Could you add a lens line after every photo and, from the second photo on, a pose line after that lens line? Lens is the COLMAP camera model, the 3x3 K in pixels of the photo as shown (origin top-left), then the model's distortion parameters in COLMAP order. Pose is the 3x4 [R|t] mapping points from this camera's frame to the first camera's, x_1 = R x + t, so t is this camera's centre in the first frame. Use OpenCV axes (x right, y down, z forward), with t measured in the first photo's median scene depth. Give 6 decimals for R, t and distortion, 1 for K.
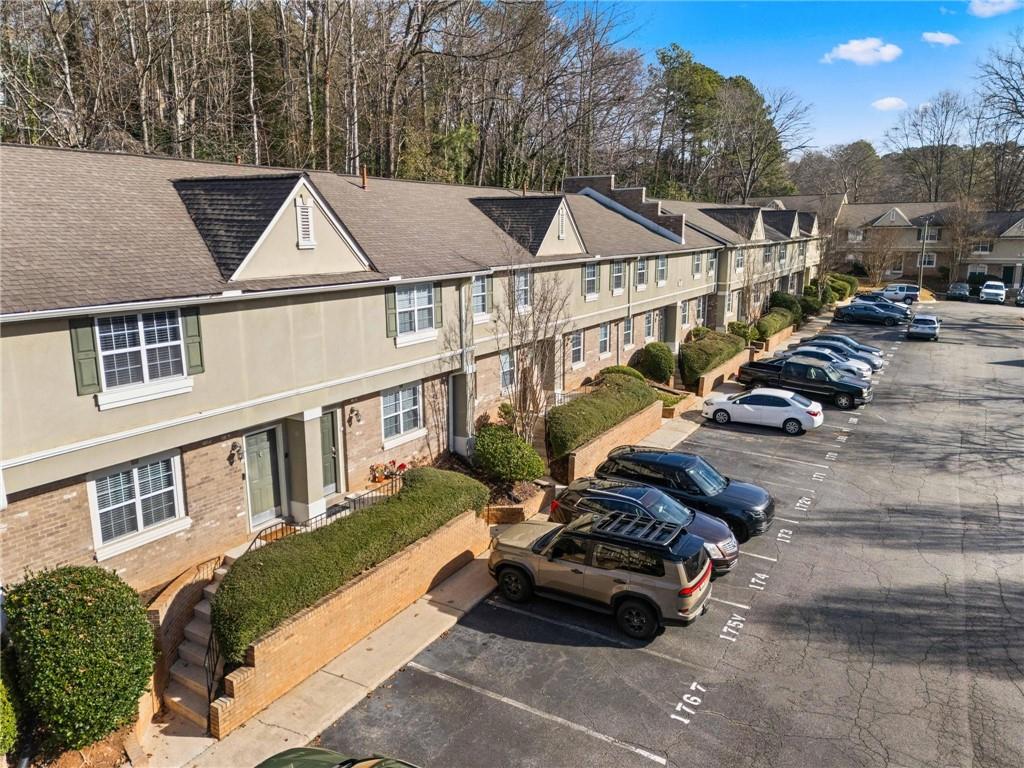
lens RADIAL K [[732.6, 0, 512.0], [0, 732.6, 384.0], [0, 0, 1]] dist [0.090769, -0.132847]
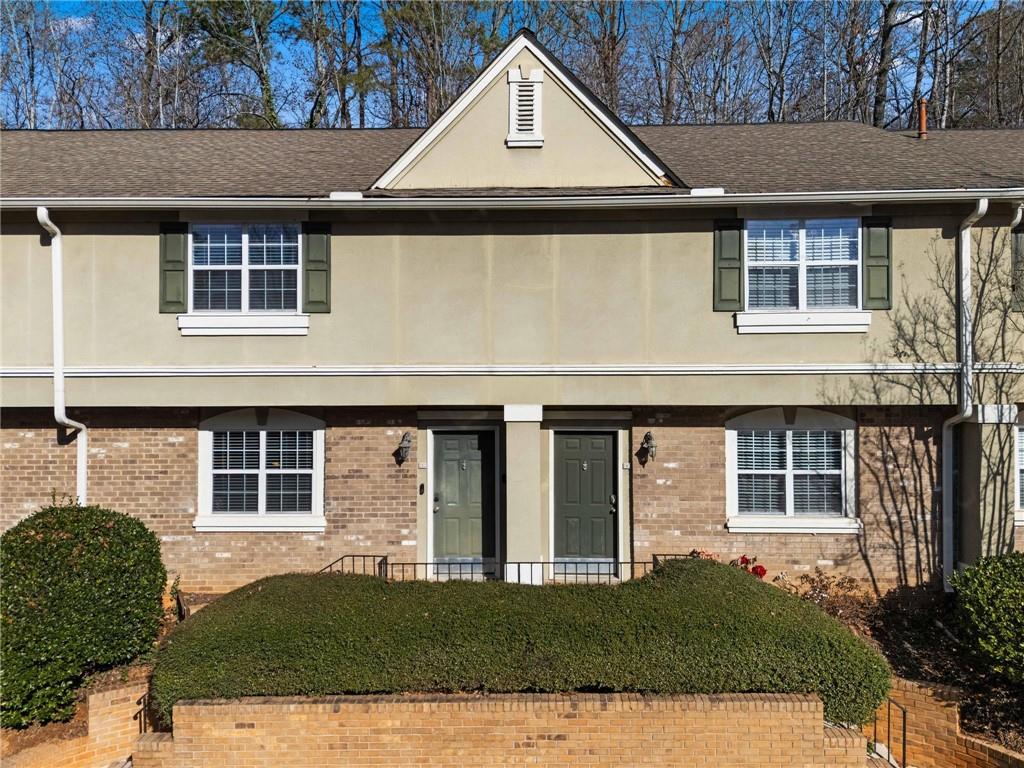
lens RADIAL K [[732.6, 0, 512.0], [0, 732.6, 384.0], [0, 0, 1]] dist [0.090769, -0.132847]
pose [[0.487802, -0.000432, -0.872954, 0.275153], [-0.178117, 0.978913, -0.100015, 0.083669], [0.854590, 0.204275, 0.477439, 0.730693]]
